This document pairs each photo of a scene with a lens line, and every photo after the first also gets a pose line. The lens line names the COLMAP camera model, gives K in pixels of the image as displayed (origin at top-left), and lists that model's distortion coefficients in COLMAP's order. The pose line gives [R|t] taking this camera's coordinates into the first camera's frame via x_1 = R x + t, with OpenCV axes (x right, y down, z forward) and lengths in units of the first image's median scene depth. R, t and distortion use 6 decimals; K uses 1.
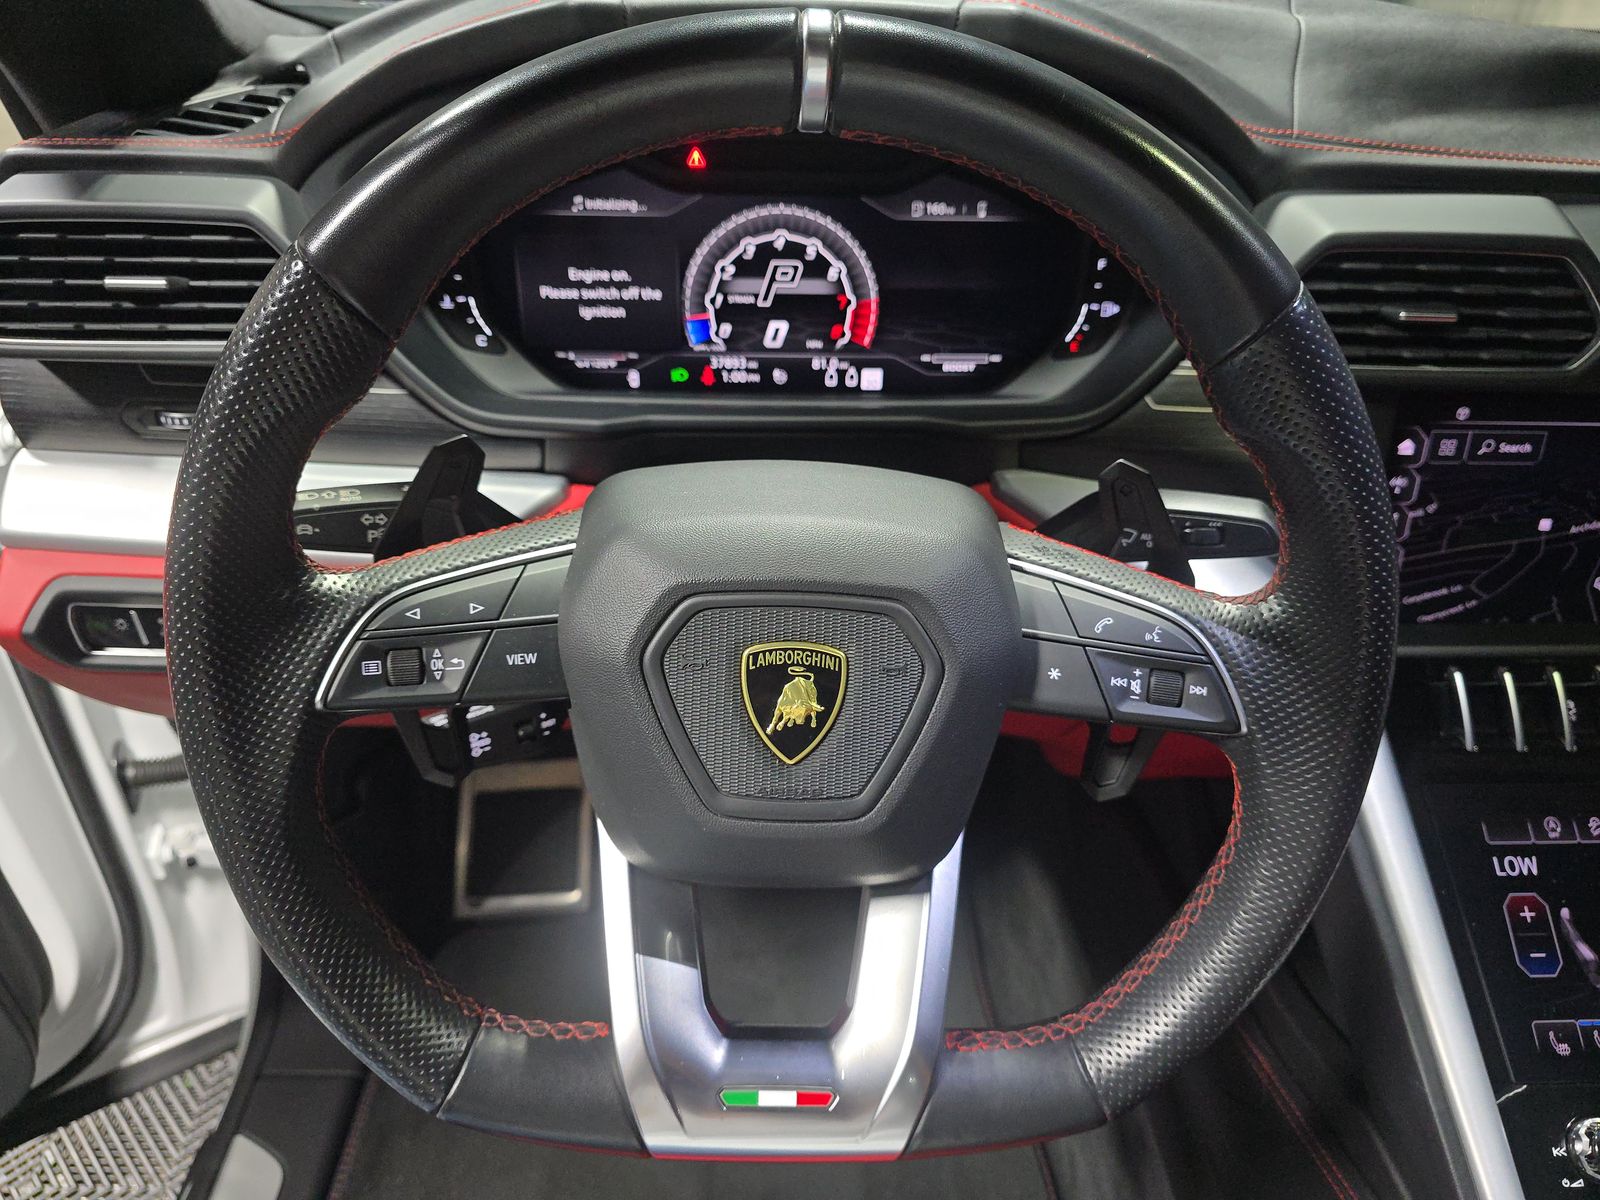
lens RADIAL K [[1071.8, 0, 803.6], [0, 1071.8, 597.1], [0, 0, 1]] dist [0.025407, -0.037090]
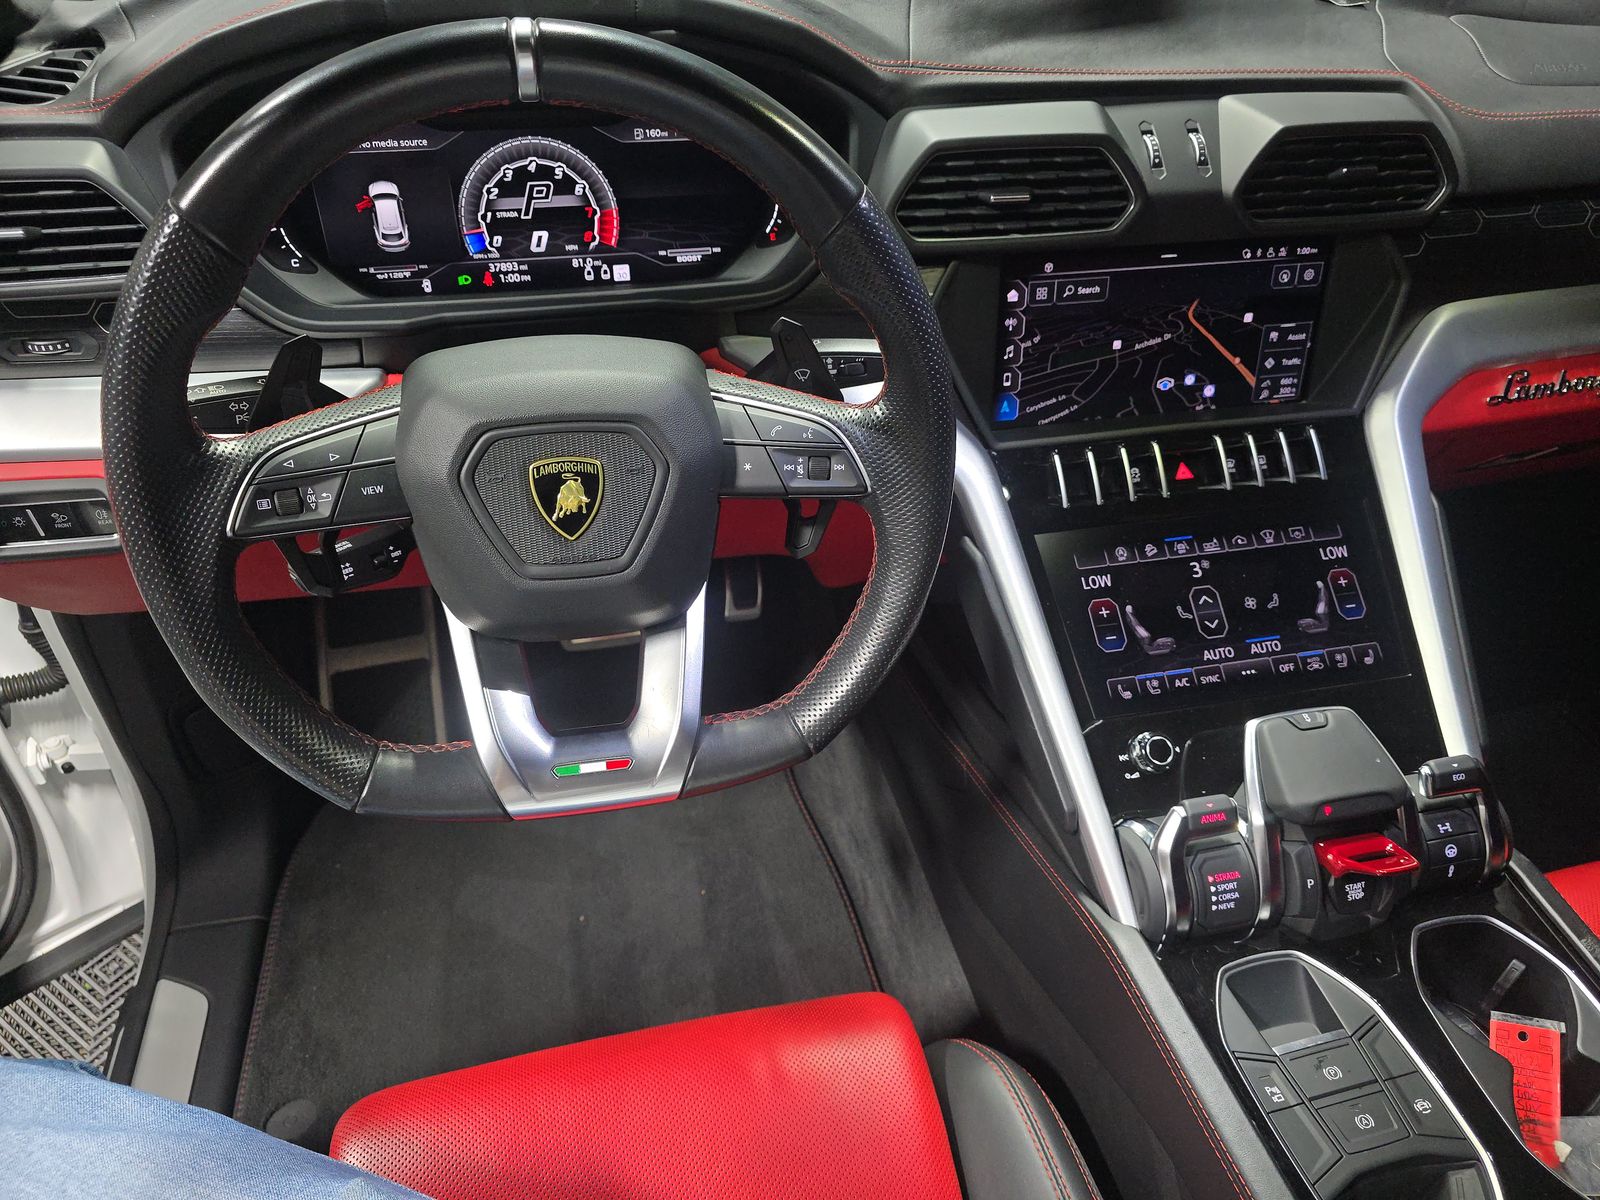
lens RADIAL K [[1076.1, 0, 800.0], [0, 1076.1, 600.0], [0, 0, 1]] dist [0.035670, -0.035670]
pose [[0.983712, -0.113782, 0.139153, 0.056826], [0.100245, 0.989852, 0.100719, 0.082893], [-0.149201, -0.085129, 0.985136, -0.369084]]
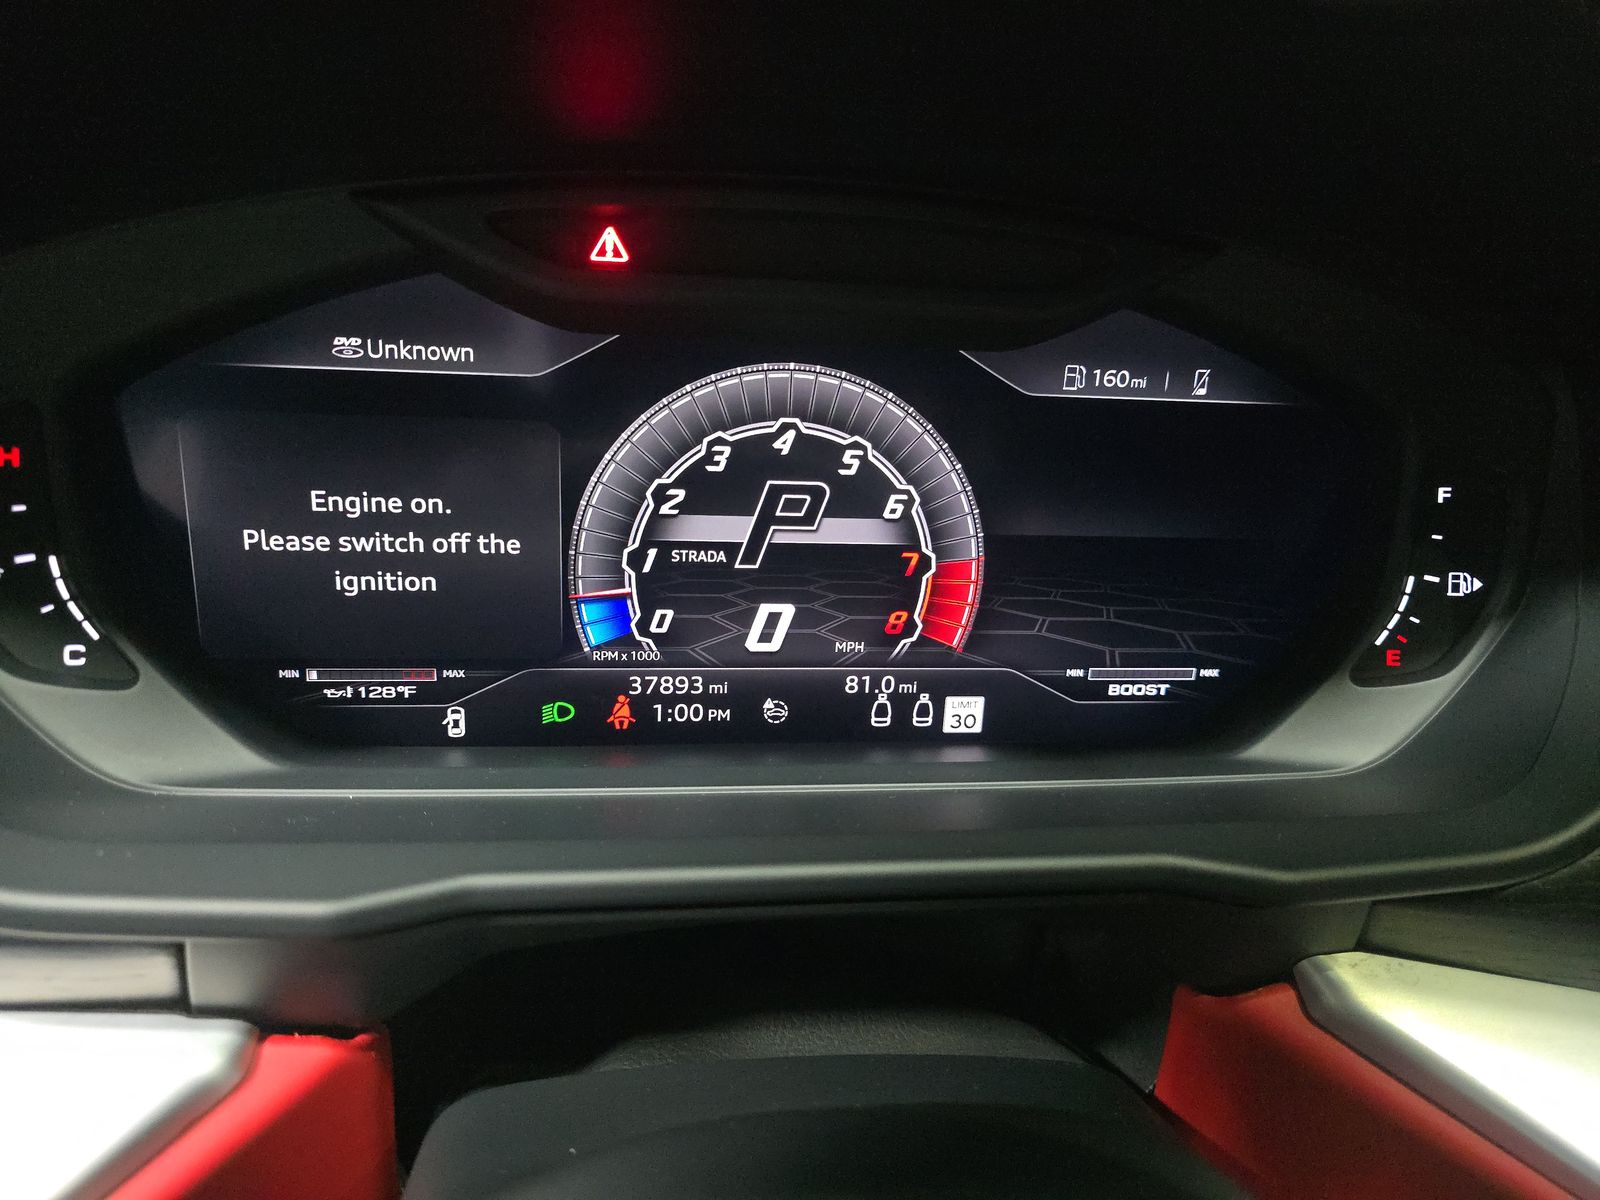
lens RADIAL K [[1076.1, 0, 800.0], [0, 1076.1, 600.0], [0, 0, 1]] dist [0.035670, -0.035670]
pose [[0.994165, 0.001508, 0.107855, -0.071680], [0.016695, 0.985701, -0.167675, -0.199940], [-0.106566, 0.168497, 0.979925, 0.602876]]
